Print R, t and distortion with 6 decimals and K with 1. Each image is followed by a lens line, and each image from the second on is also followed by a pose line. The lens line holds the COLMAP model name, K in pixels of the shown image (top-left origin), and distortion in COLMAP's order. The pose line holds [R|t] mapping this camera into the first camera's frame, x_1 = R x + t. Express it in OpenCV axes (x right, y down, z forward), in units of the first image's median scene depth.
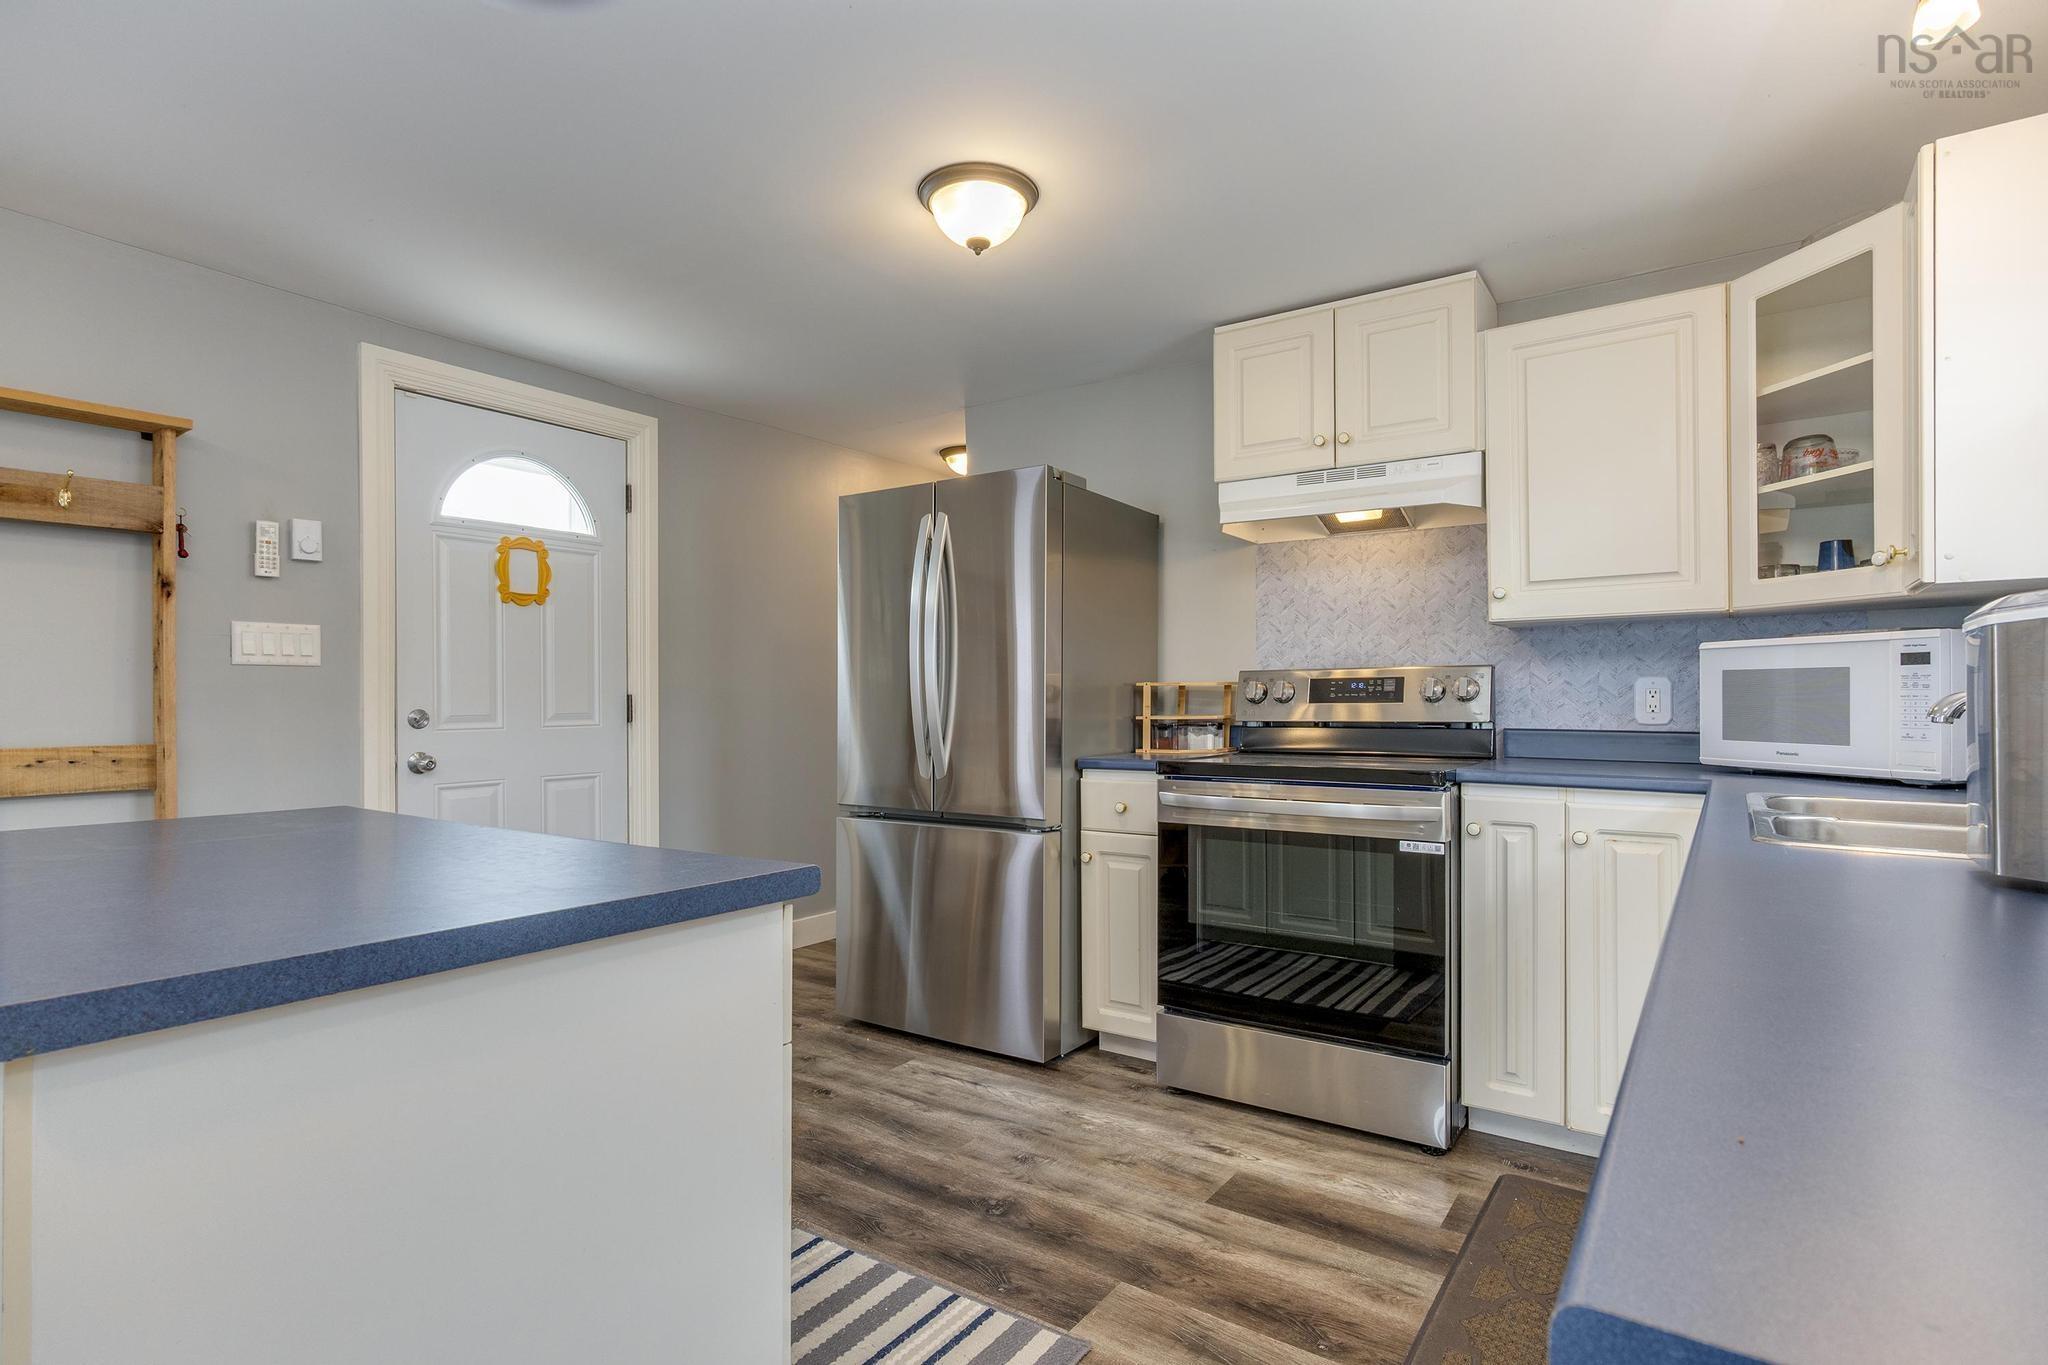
lens RADIAL K [[1009.3, 0, 1026.4], [0, 1009.3, 698.1], [0, 0, 1]] dist [-0.004168, 0.000840]
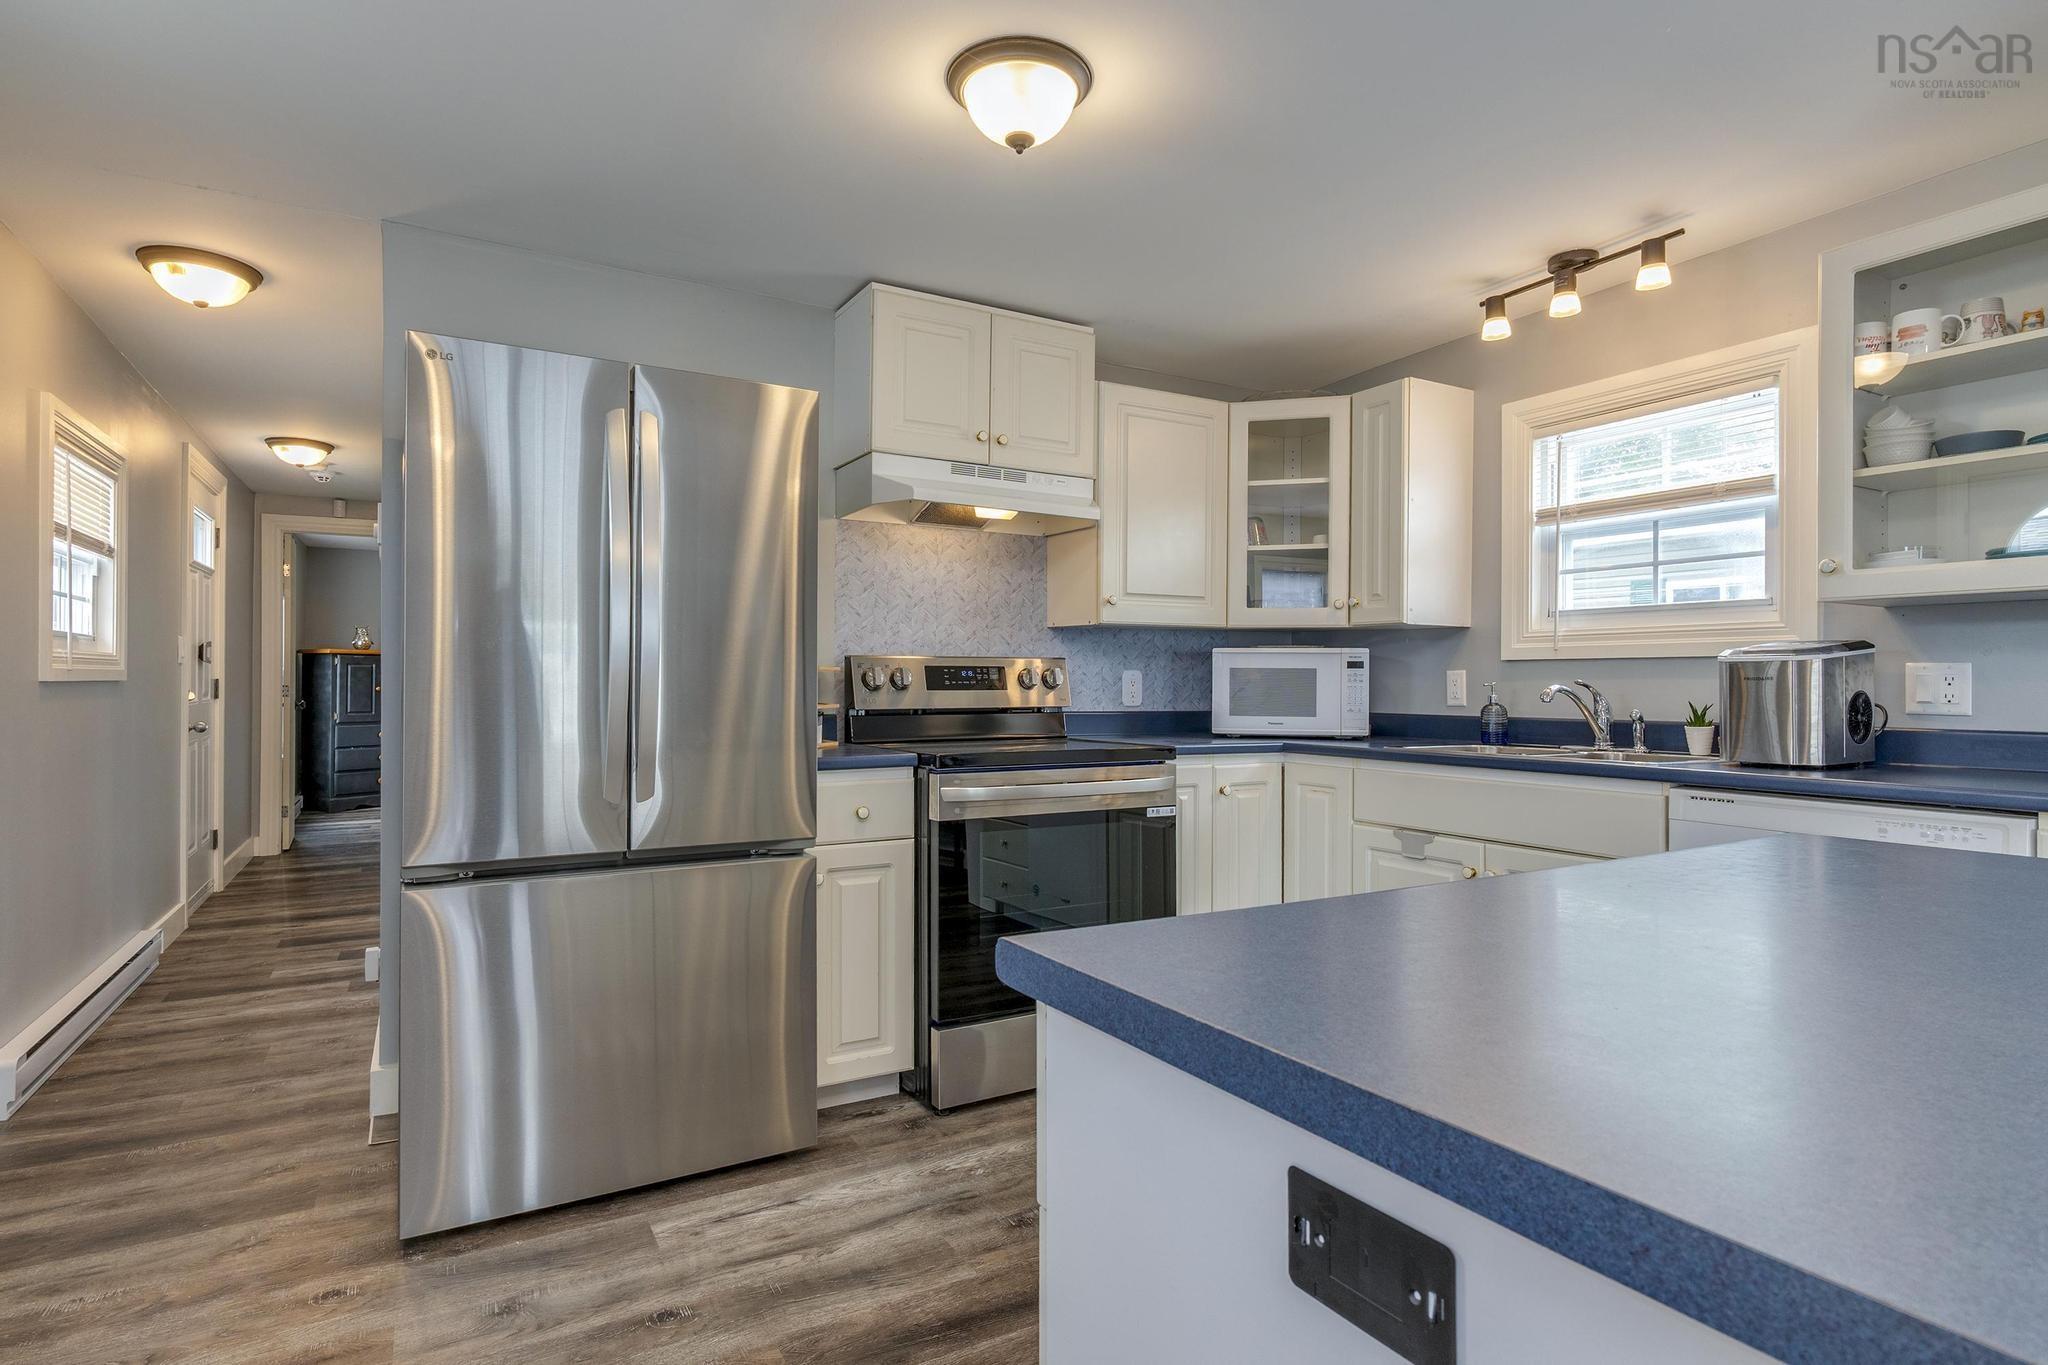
lens RADIAL K [[1053.1, 0, 1018.1], [0, 1053.1, 677.0], [0, 0, 1]] dist [-0.005810, 0.001418]
pose [[0.434986, 0.010279, 0.900378, -0.709814], [-0.005941, 0.999946, -0.008545, 0.000211], [-0.900418, -0.001632, 0.435024, 0.535339]]
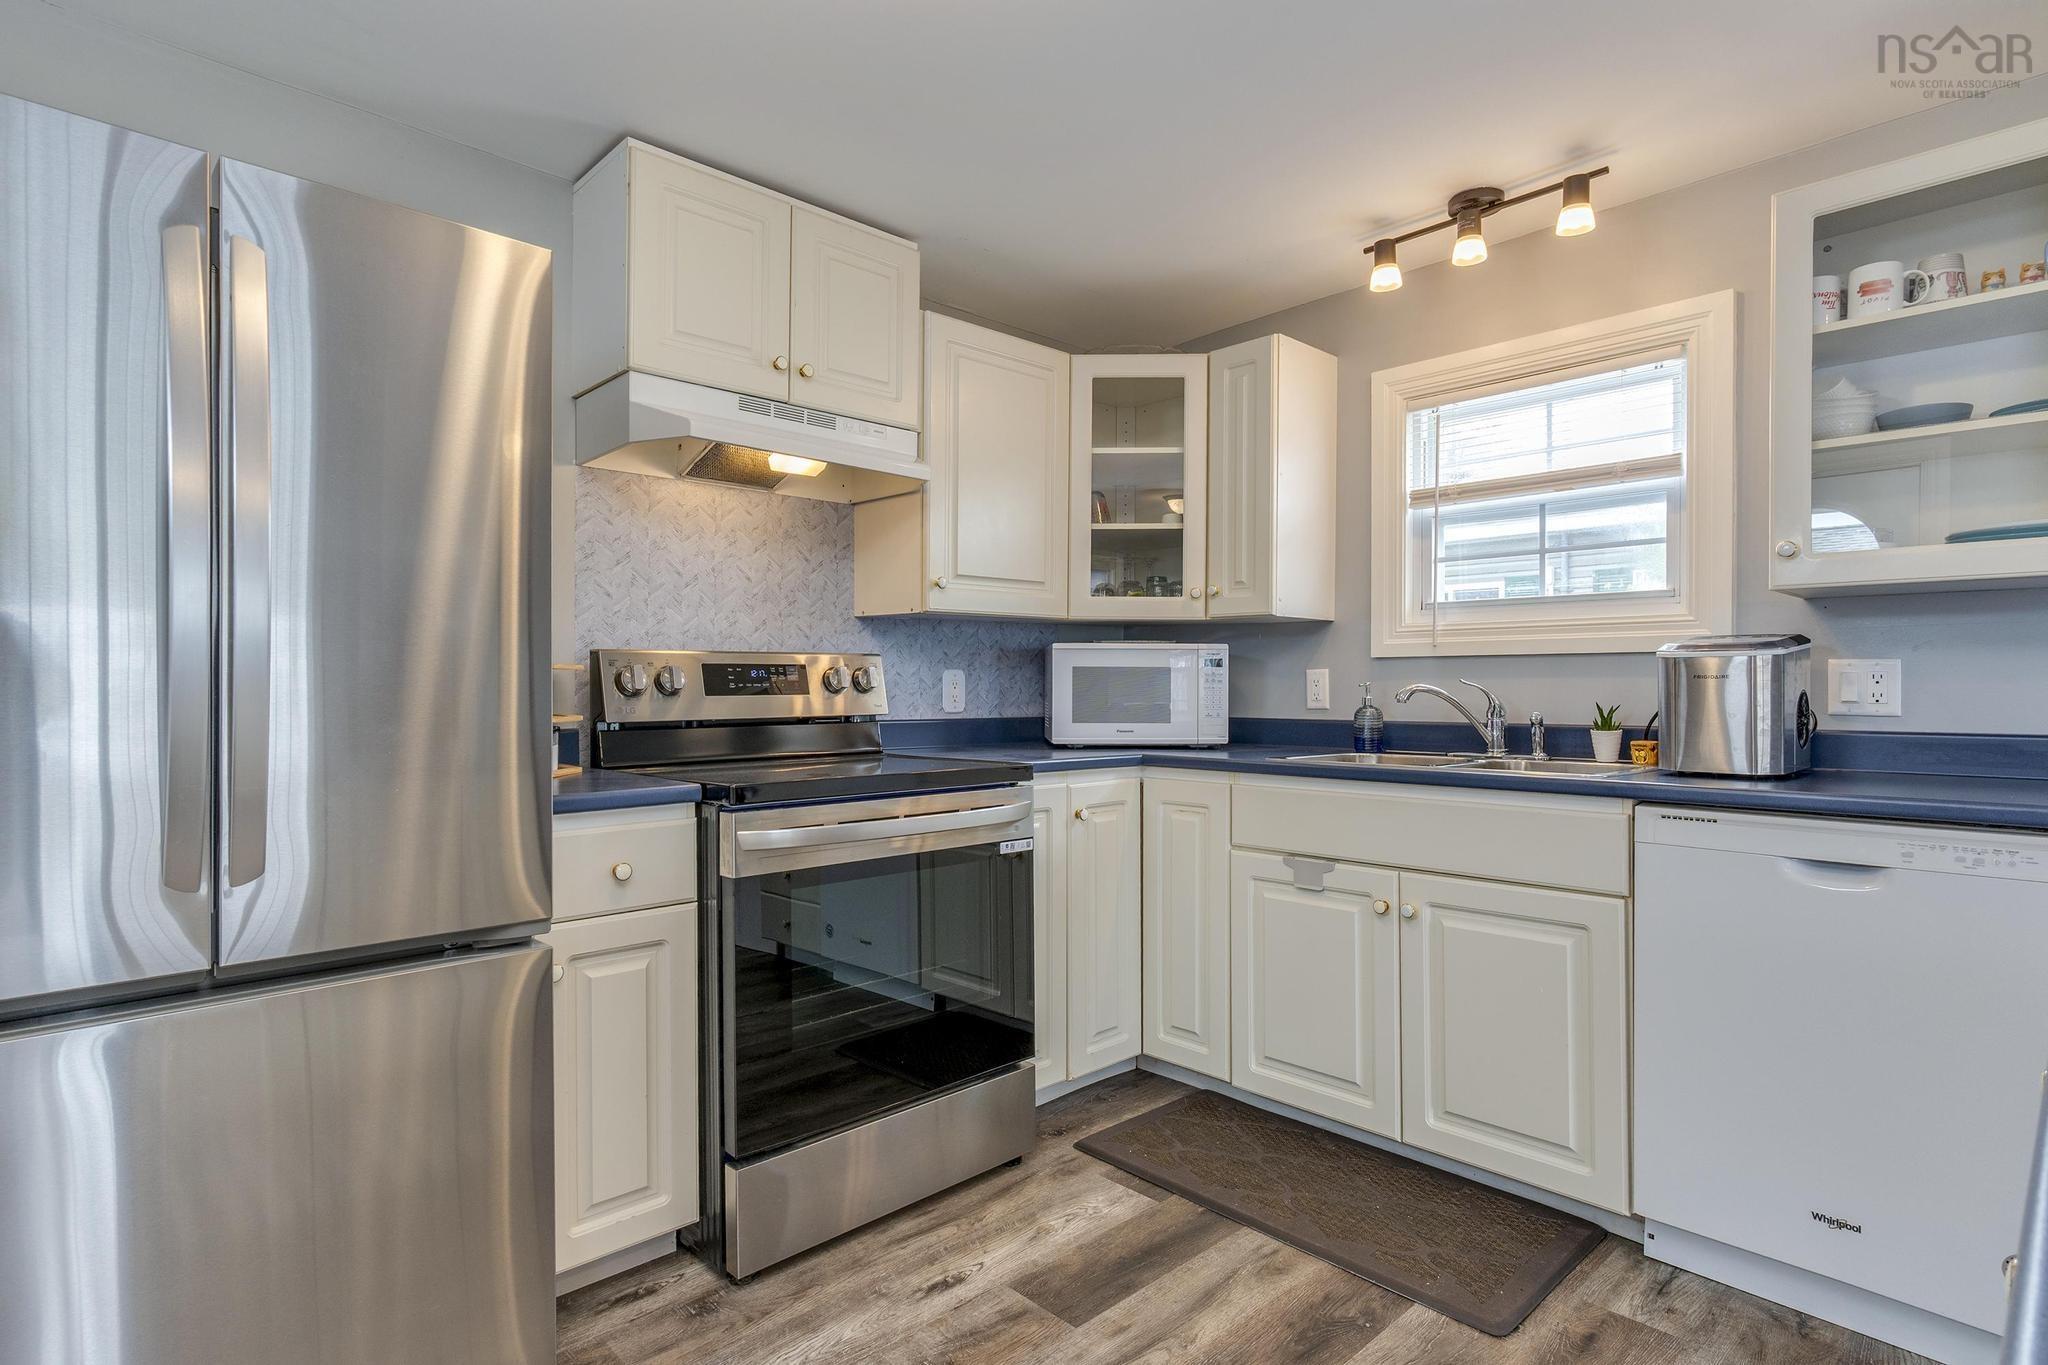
lens RADIAL K [[1041.7, 0, 1022.5], [0, 1041.7, 685.4], [0, 0, 1]] dist [-0.004343, 0.000394]
pose [[0.206642, 0.003109, 0.978412, -0.501743], [-0.000575, 0.999995, -0.003056, -0.000626], [-0.978416, 0.000069, 0.206643, 0.694635]]
